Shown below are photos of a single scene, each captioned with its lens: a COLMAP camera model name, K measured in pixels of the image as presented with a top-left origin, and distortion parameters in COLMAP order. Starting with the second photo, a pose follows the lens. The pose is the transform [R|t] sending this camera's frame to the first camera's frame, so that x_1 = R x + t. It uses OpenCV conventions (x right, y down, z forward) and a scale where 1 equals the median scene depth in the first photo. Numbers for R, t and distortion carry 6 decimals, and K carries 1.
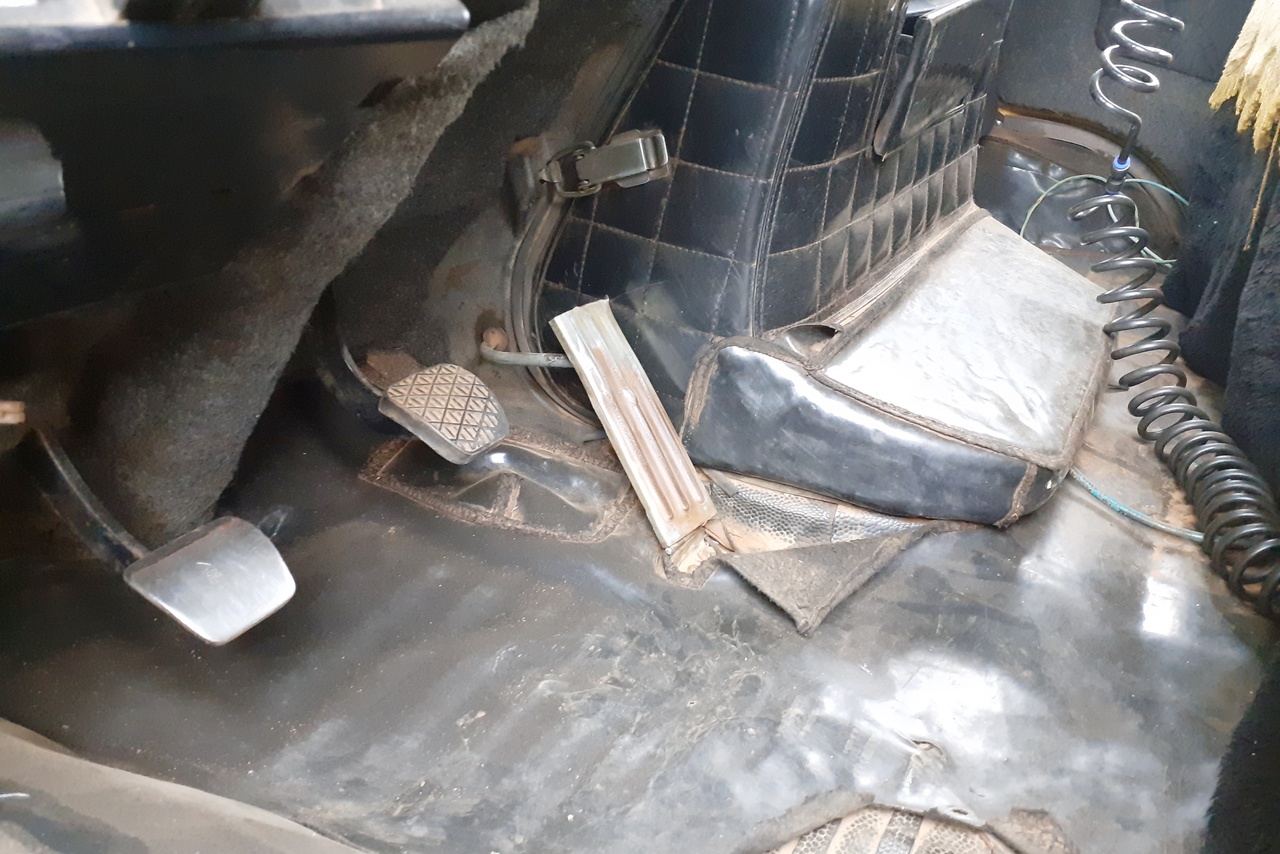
lens RADIAL K [[1036.1, 0, 662.3], [0, 1036.1, 438.6], [0, 0, 1]] dist [0.057144, -0.092612]
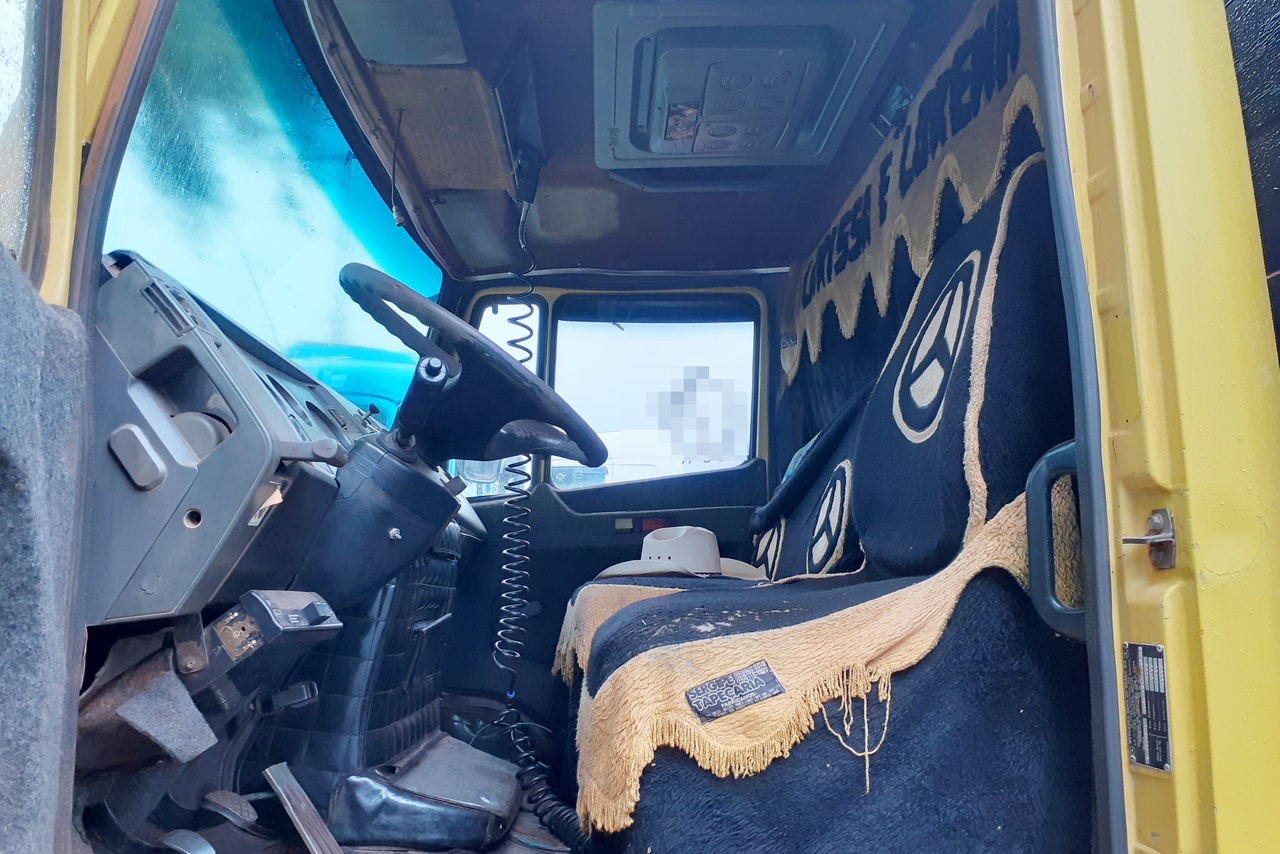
lens RADIAL K [[1036.1, 0, 662.3], [0, 1036.1, 438.6], [0, 0, 1]] dist [0.057144, -0.092612]
pose [[0.860581, 0.062859, 0.505419, -0.495000], [0.227411, 0.840516, -0.491749, 0.510399], [-0.455724, 0.538128, 0.709038, -1.146468]]
